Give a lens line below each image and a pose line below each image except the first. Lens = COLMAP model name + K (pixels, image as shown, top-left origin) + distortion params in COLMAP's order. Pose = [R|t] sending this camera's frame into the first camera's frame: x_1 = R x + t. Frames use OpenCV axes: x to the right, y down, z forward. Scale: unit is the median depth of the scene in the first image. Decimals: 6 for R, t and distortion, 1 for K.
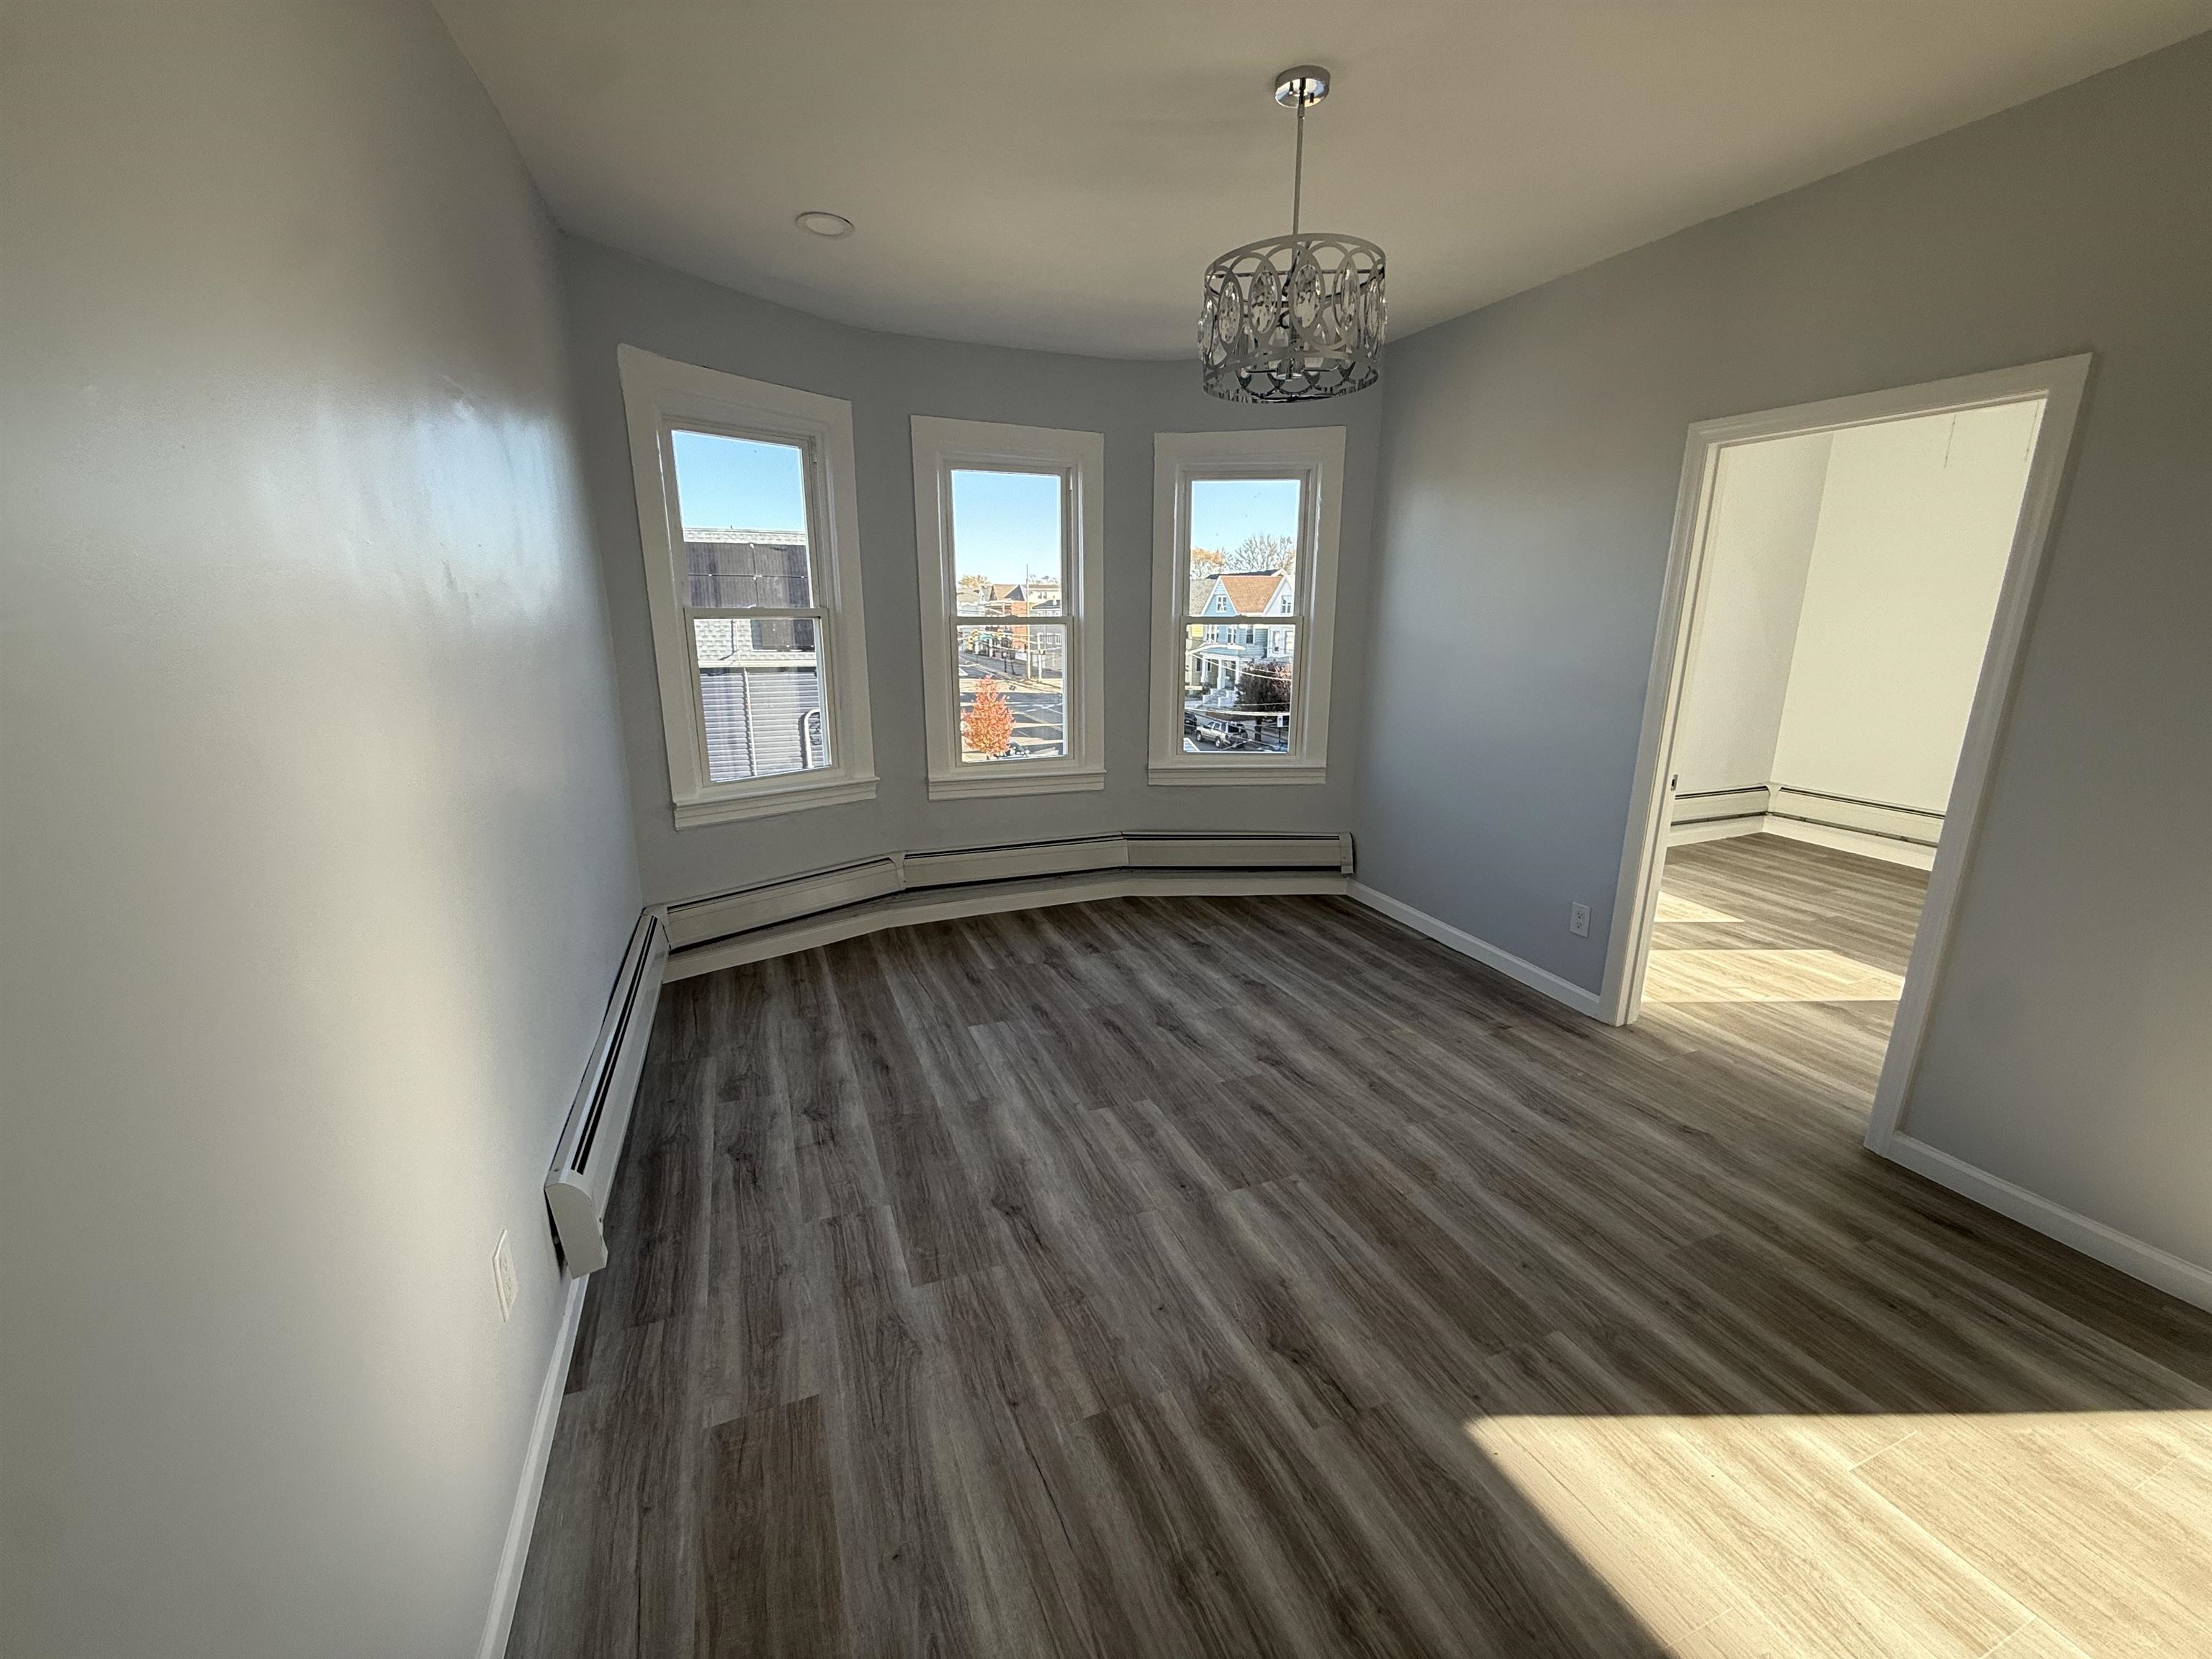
lens RADIAL K [[880.3, 0, 1096.8], [0, 880.3, 832.4], [0, 0, 1]] dist [0.000417, 0.000433]
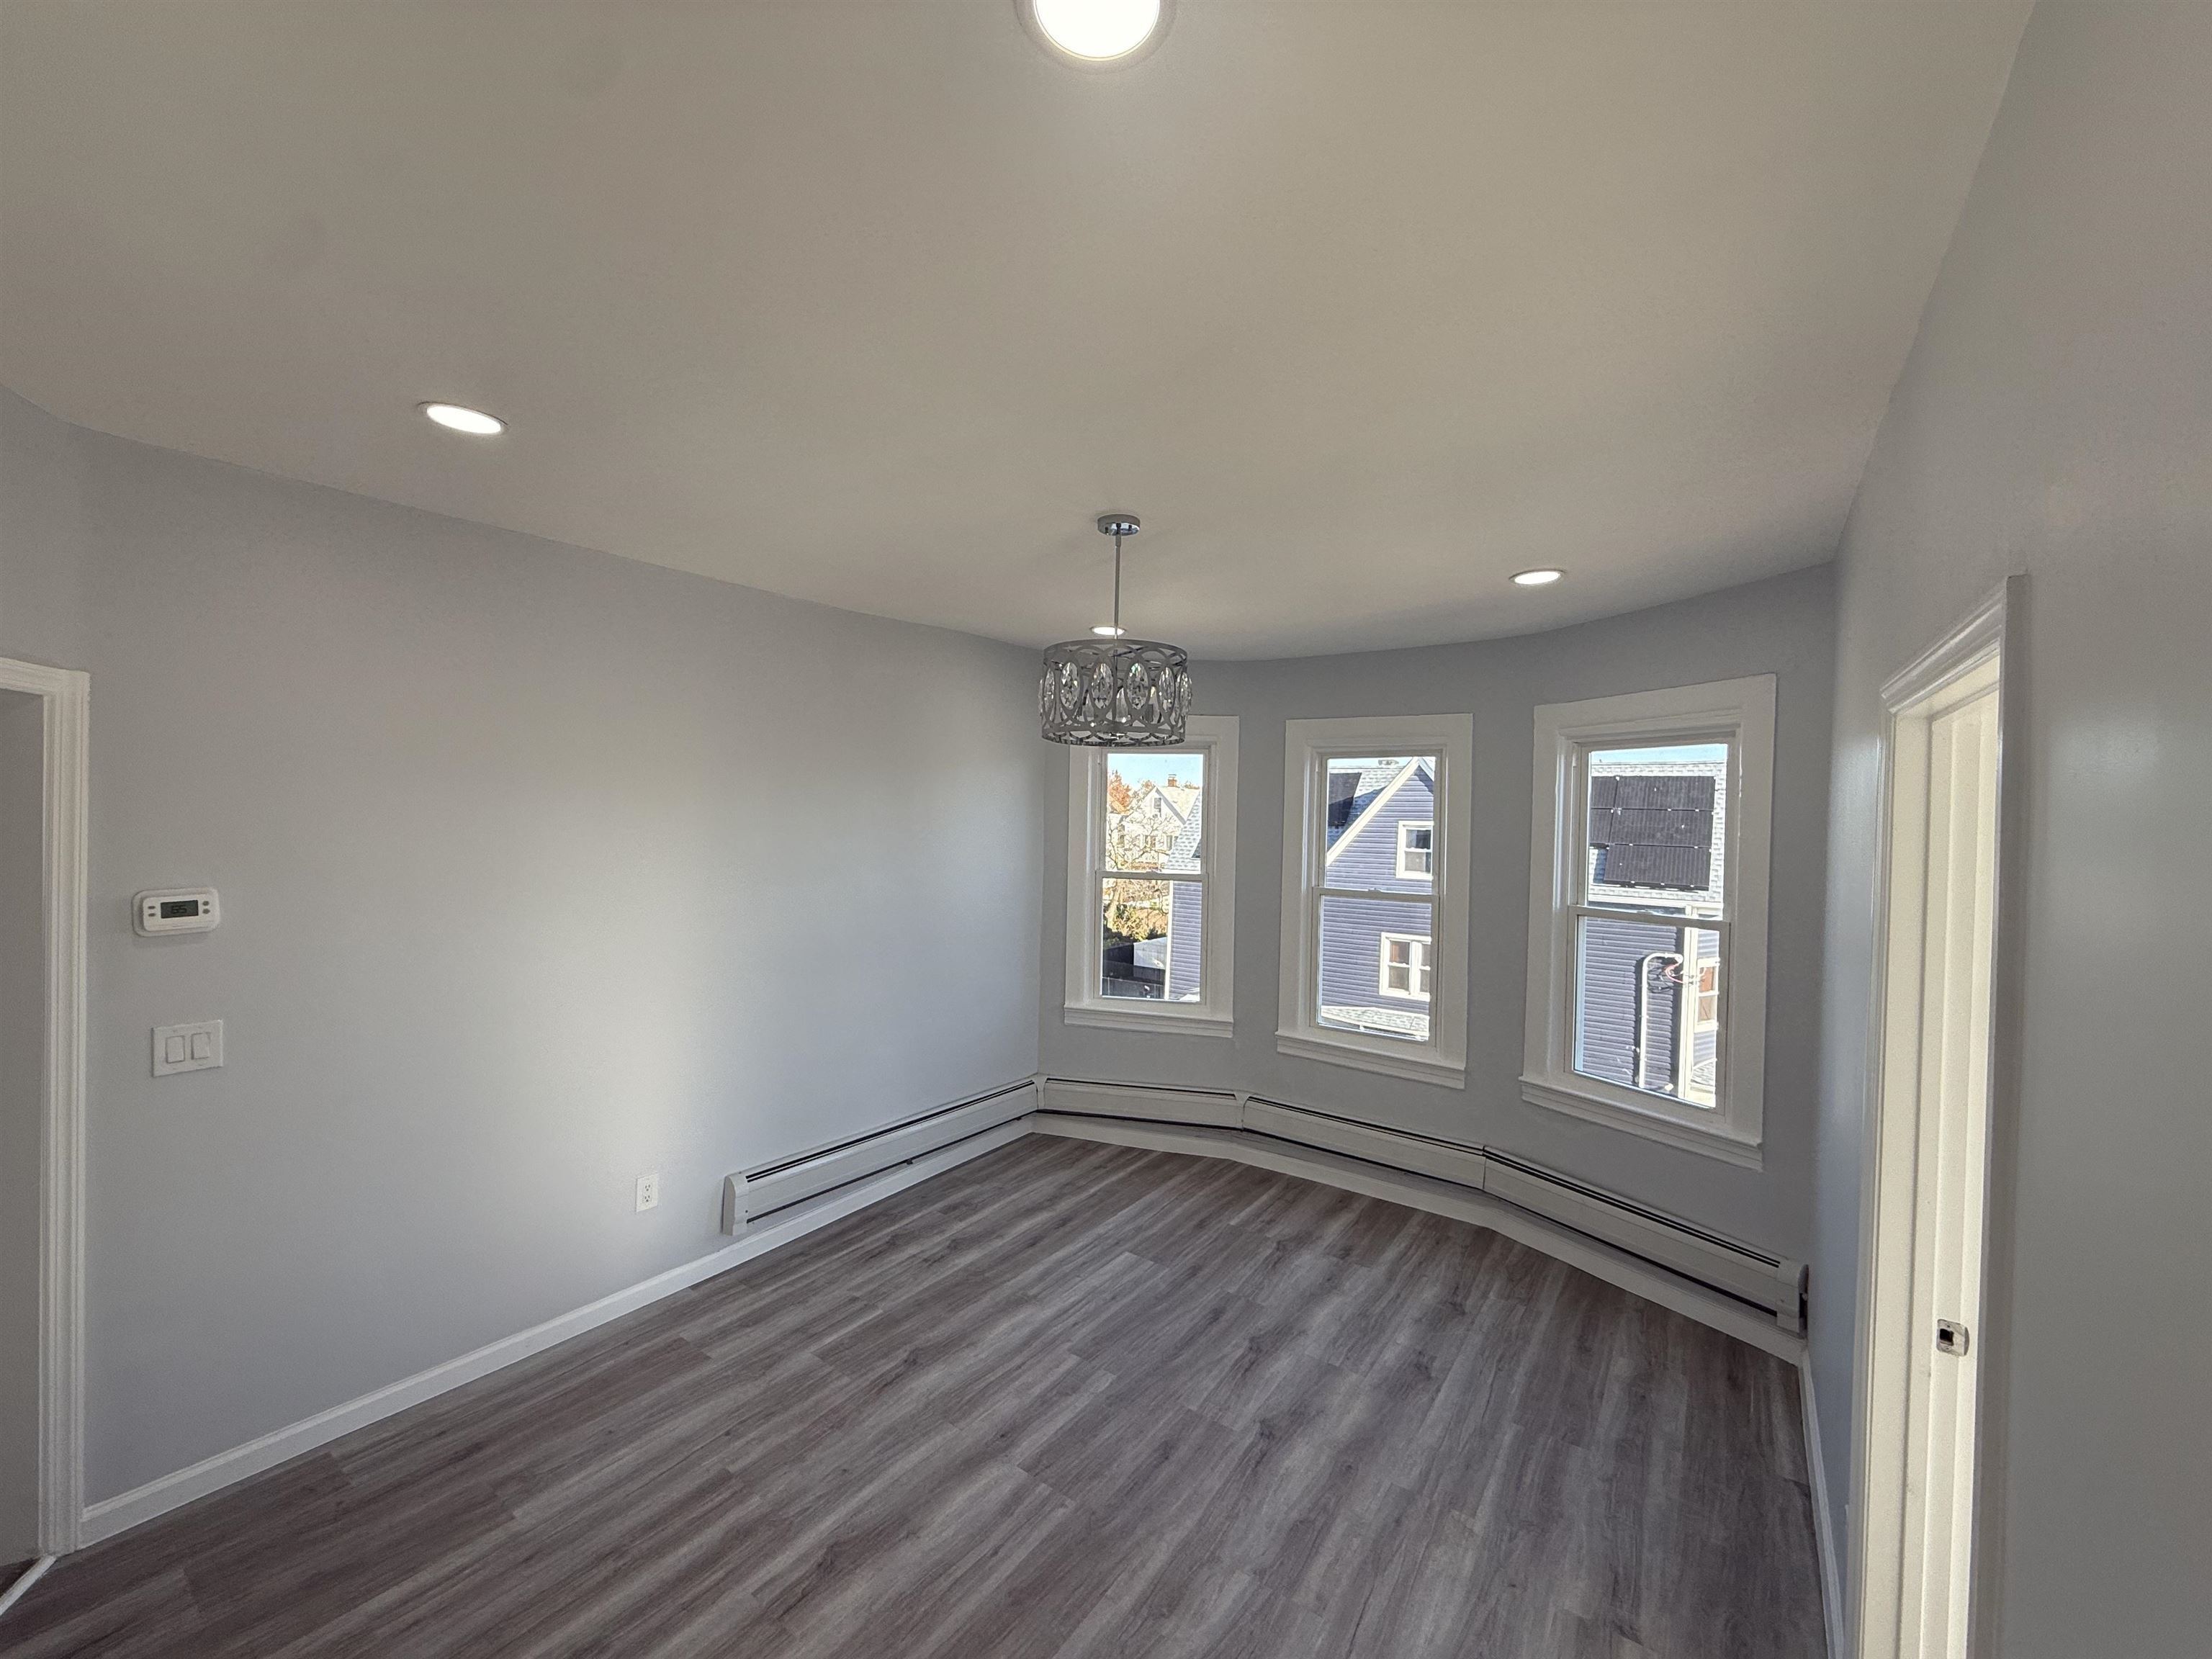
lens RADIAL K [[873.8, 0, 1087.3], [0, 873.8, 832.2], [0, 0, 1]] dist [-0.001536, 0.000097]
pose [[0.532307, 0.024025, -0.846211, 0.727393], [-0.227770, 0.966801, -0.115830, -0.149082], [0.815334, 0.254399, 0.520107, 0.236531]]
